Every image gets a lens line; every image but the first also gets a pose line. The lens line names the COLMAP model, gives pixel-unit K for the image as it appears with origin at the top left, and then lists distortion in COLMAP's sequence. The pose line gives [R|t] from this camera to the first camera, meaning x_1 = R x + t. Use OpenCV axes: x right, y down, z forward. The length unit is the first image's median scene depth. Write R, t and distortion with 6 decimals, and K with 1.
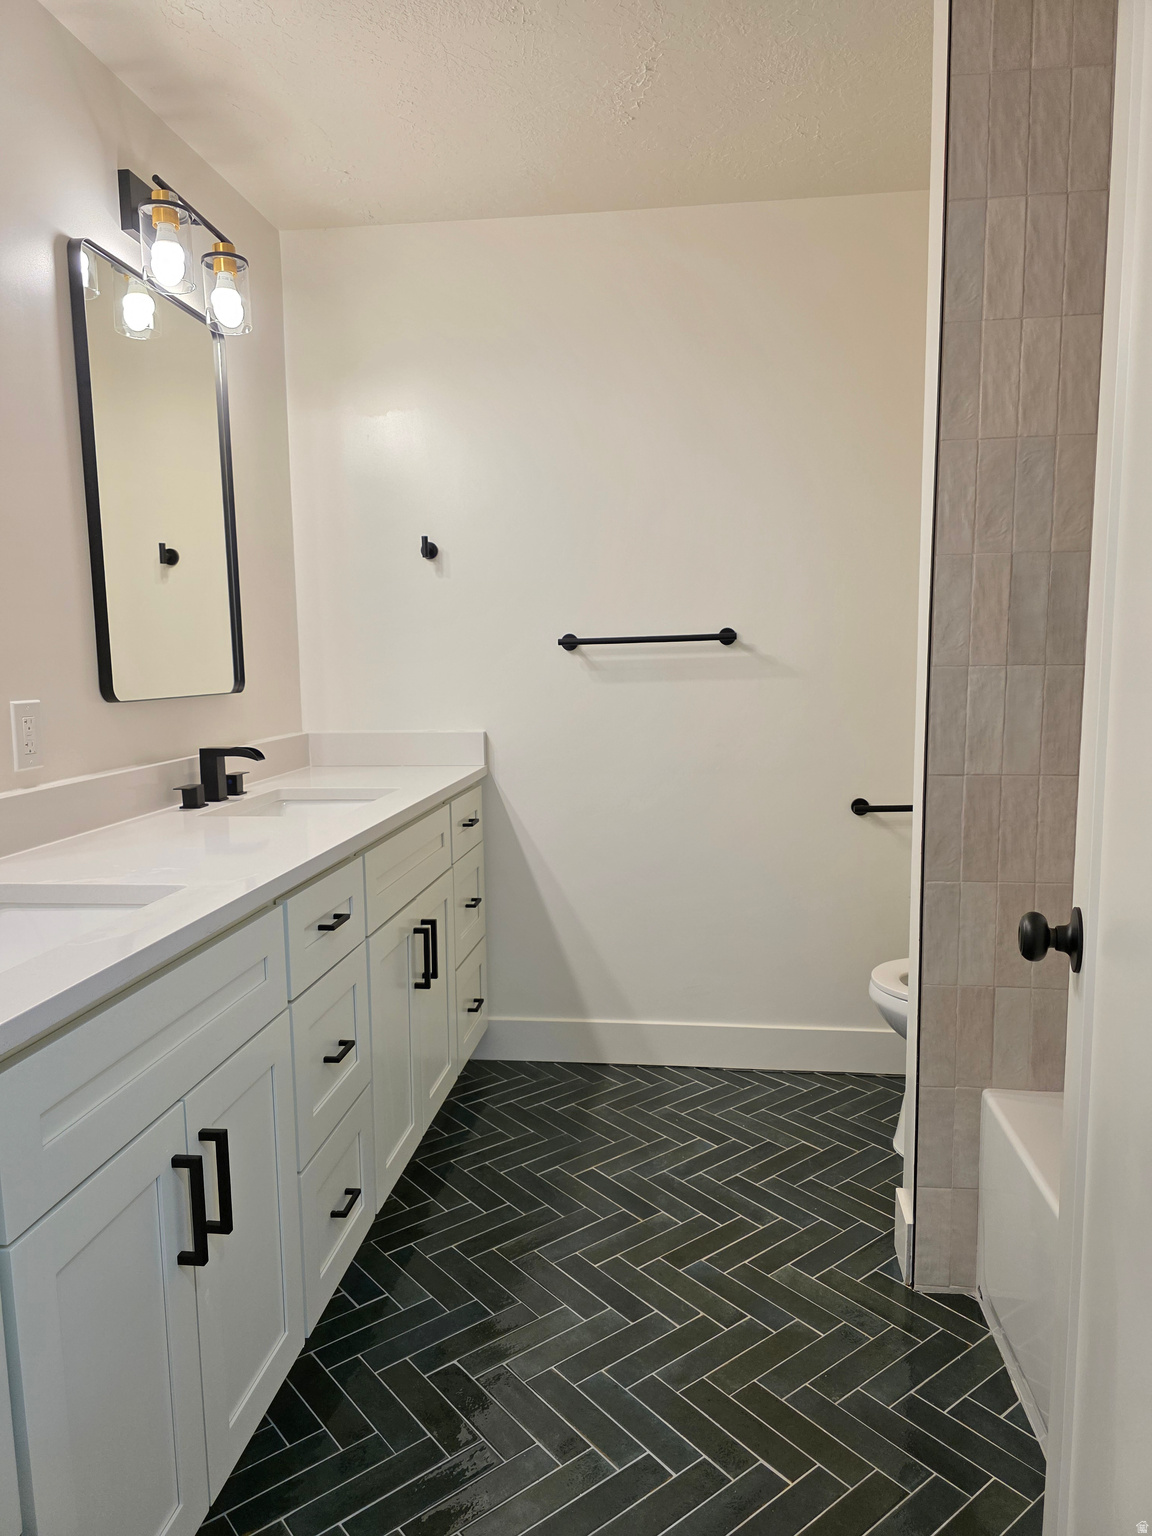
lens RADIAL K [[1015.7, 0, 578.4], [0, 1015.7, 781.3], [0, 0, 1]] dist [0.066927, -0.056937]
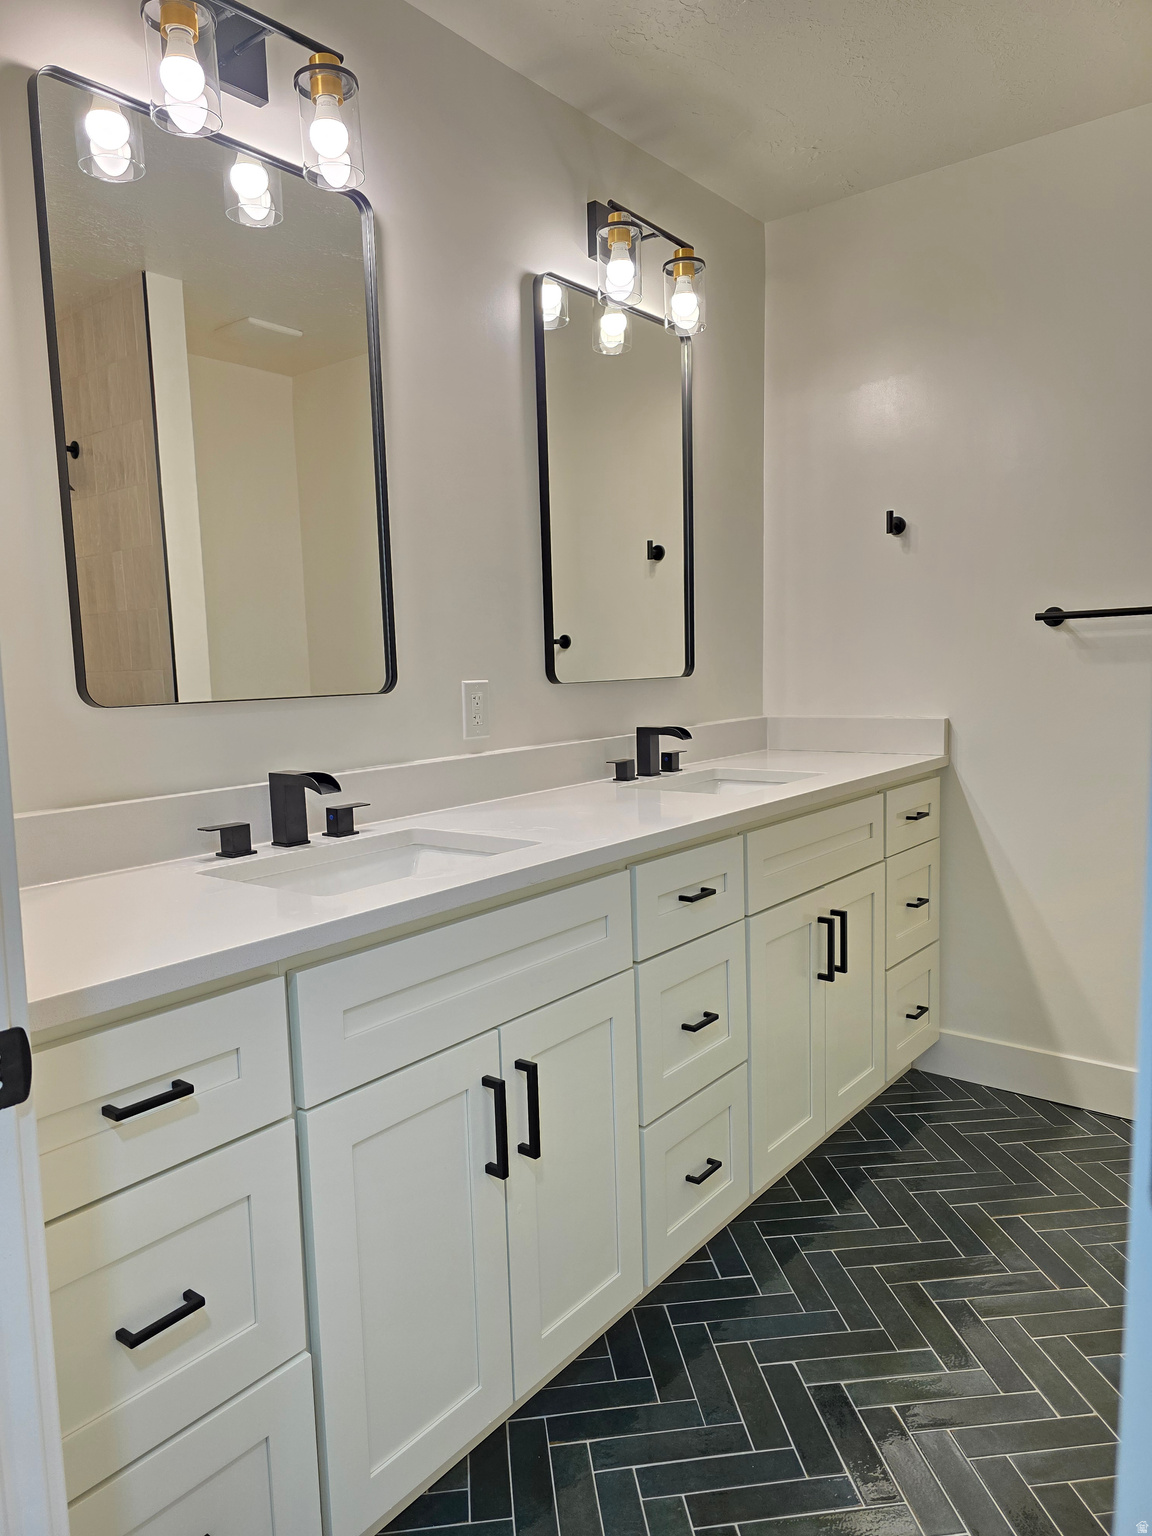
lens RADIAL K [[1015.7, 0, 577.0], [0, 1015.7, 780.4], [0, 0, 1]] dist [0.066927, -0.056937]
pose [[0.852395, 0.051218, -0.520384, 0.134861], [-0.048287, 0.998649, 0.019196, 0.006881], [0.520664, 0.008765, 0.853717, 0.047396]]
